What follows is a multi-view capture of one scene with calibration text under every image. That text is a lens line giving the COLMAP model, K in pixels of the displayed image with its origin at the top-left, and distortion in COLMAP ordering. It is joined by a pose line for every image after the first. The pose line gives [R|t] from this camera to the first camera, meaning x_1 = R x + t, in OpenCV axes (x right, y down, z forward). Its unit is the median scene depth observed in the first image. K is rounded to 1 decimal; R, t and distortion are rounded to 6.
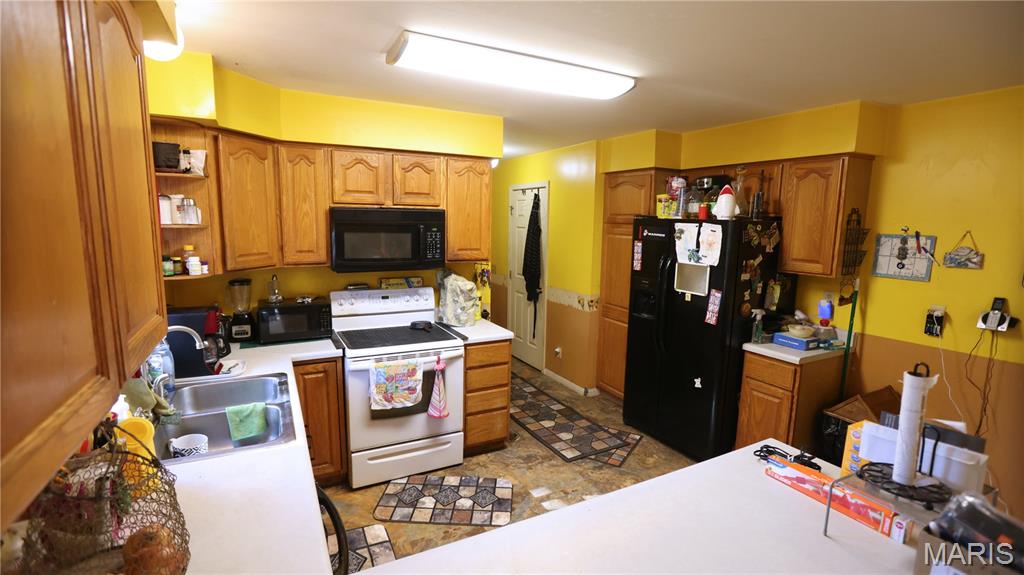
lens RADIAL K [[470.3, 0, 513.9], [0, 470.3, 291.3], [0, 0, 1]] dist [-0.018788, 0.000747]
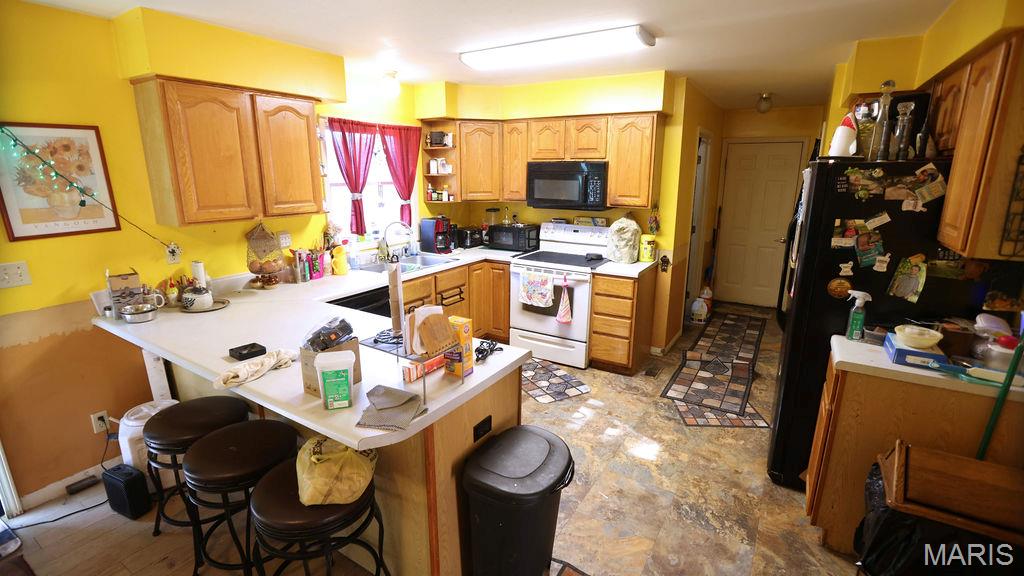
lens RADIAL K [[470.3, 0, 513.7], [0, 470.3, 282.8], [0, 0, 1]] dist [-0.018788, 0.000747]
pose [[0.508857, 0.182669, -0.841247, 0.842391], [-0.123420, 0.982612, 0.138710, -0.006450], [0.851958, 0.033243, 0.522554, 0.194759]]
